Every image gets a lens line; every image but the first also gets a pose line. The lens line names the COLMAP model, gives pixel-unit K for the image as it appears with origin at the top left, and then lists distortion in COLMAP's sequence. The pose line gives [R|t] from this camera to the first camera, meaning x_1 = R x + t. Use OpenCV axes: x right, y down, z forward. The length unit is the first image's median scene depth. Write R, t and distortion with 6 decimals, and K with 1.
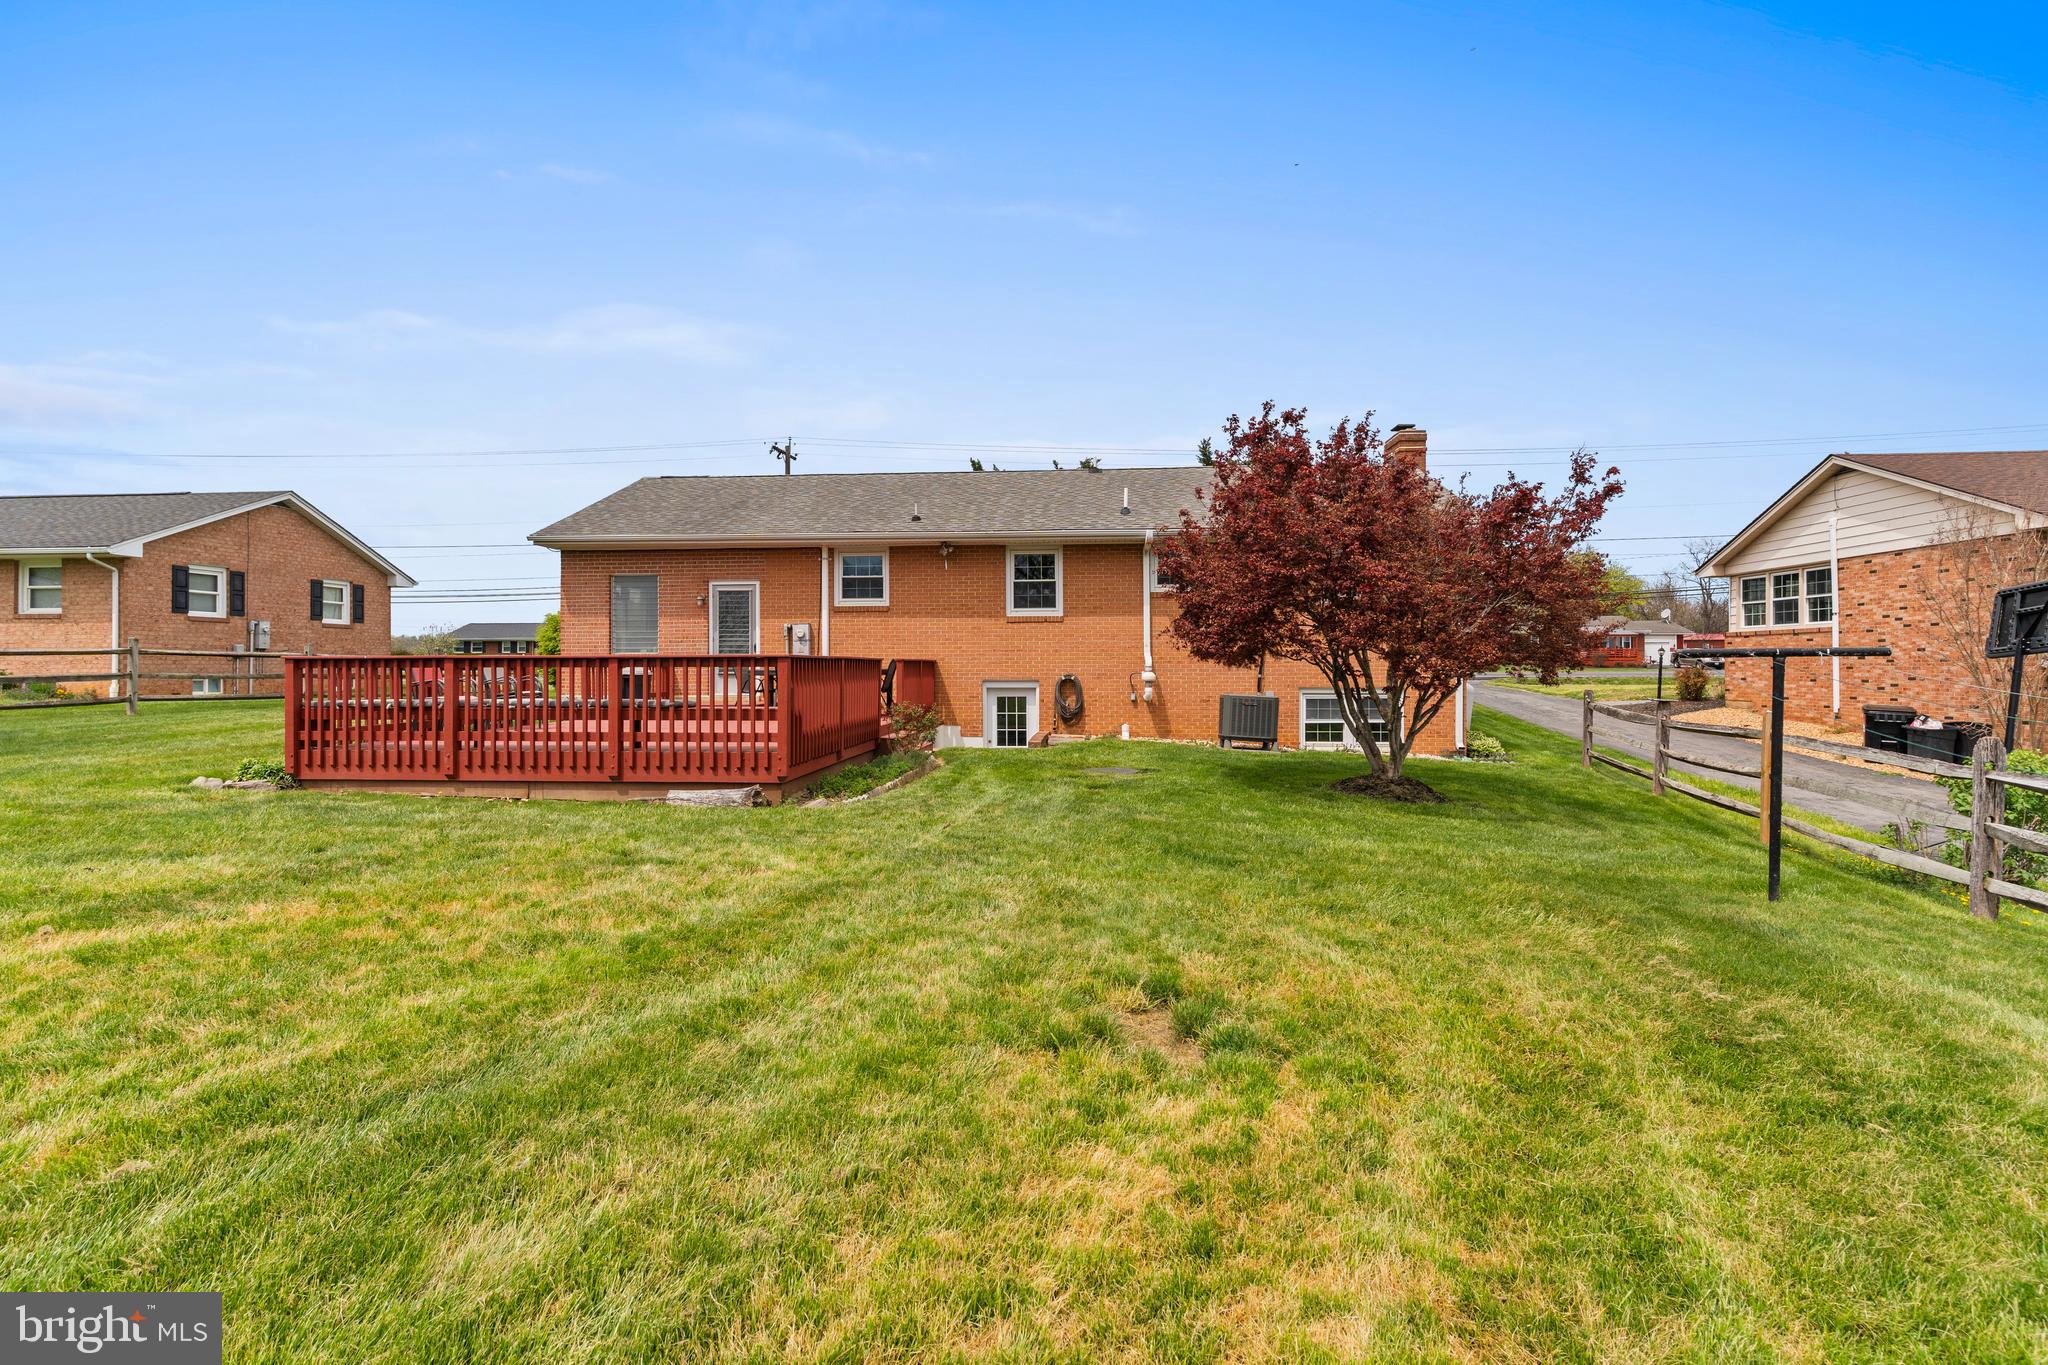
lens RADIAL K [[1008.8, 0, 1102.2], [0, 1008.8, 647.2], [0, 0, 1]] dist [0.003304, -0.001043]
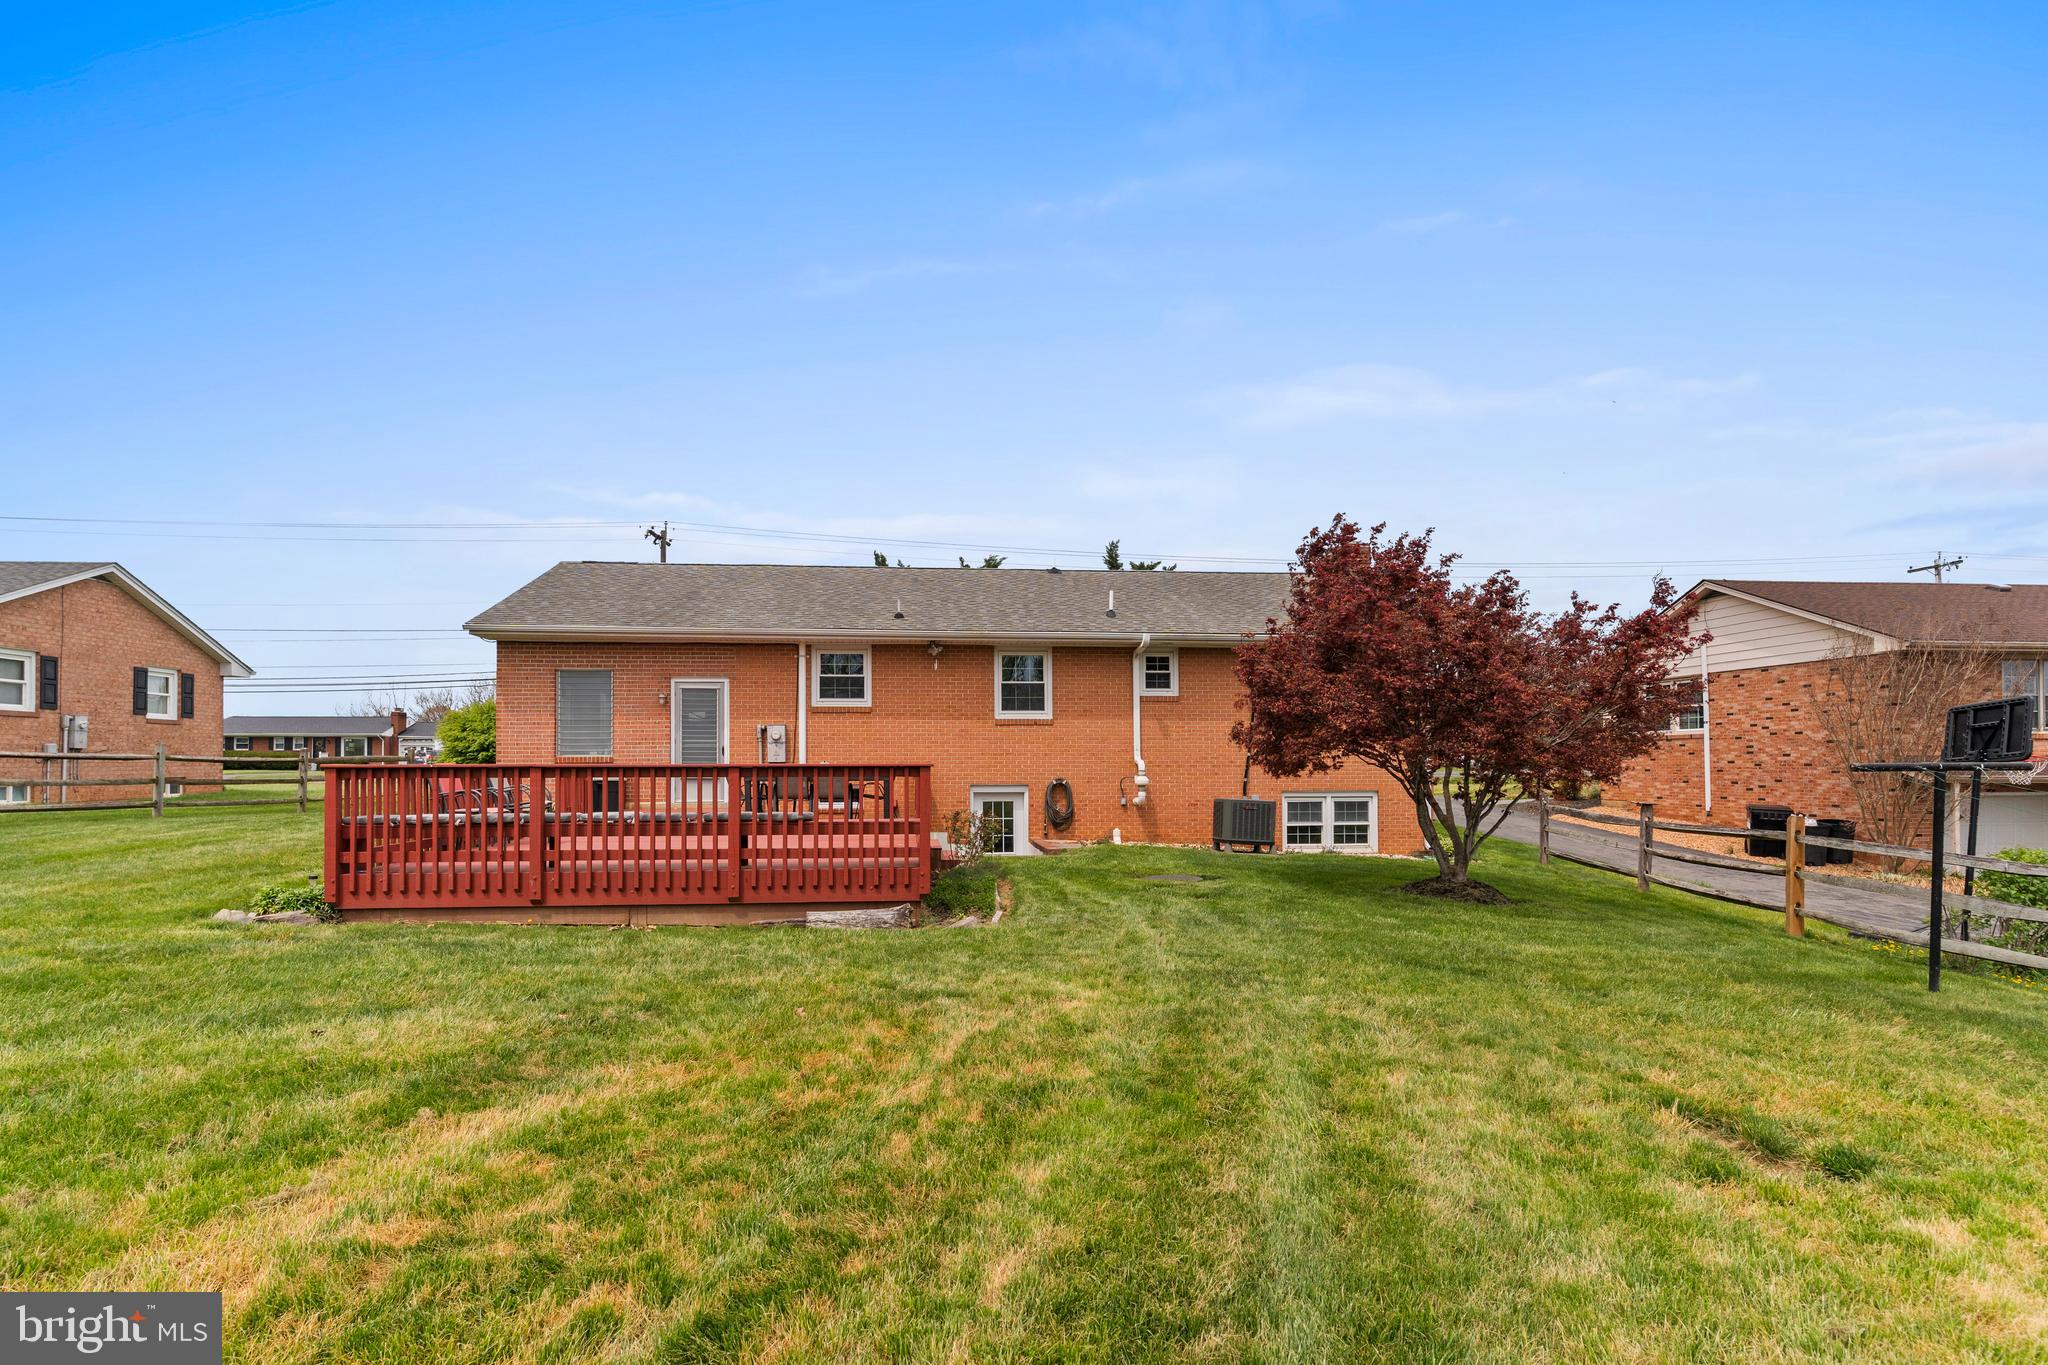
lens RADIAL K [[1008.8, 0, 1058.3], [0, 1008.8, 737.9], [0, 0, 1]] dist [0.003304, -0.001043]
pose [[0.984173, 0.005338, 0.177128, -0.207238], [-0.004236, 0.999969, -0.006601, -0.006169], [-0.177158, 0.005746, 0.984166, 0.032237]]
